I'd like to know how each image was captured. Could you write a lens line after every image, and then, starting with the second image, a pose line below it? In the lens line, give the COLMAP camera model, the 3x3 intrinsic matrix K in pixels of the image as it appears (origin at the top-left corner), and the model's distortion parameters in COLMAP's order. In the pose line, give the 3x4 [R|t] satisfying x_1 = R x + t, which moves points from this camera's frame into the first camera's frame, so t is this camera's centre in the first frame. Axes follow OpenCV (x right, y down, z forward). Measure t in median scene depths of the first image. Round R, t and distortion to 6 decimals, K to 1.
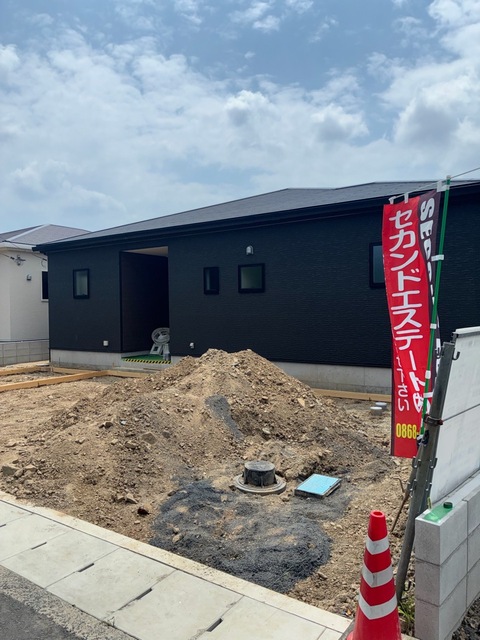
lens RADIAL K [[570.0, 0, 240.3], [0, 570.0, 319.5], [0, 0, 1]] dist [0.006251, 0.000430]
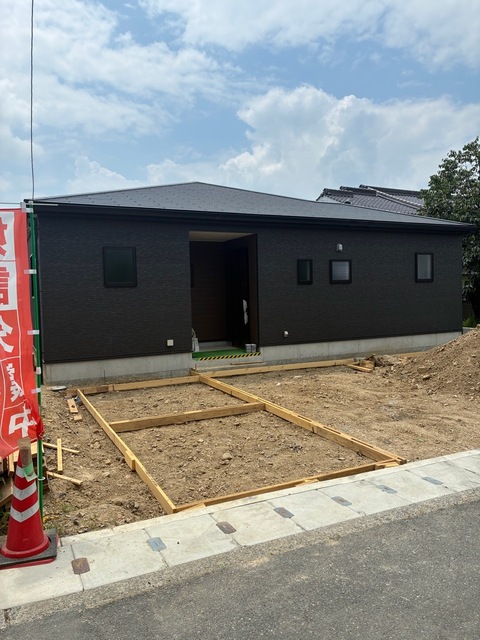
lens RADIAL K [[482.2, 0, 234.1], [0, 482.2, 315.4], [0, 0, 1]] dist [0.007592, 0.014515]
pose [[0.461423, -0.026713, 0.886778, -0.960912], [0.040582, 0.999136, 0.008981, 0.000829], [-0.886251, 0.031843, 0.462109, 0.726610]]
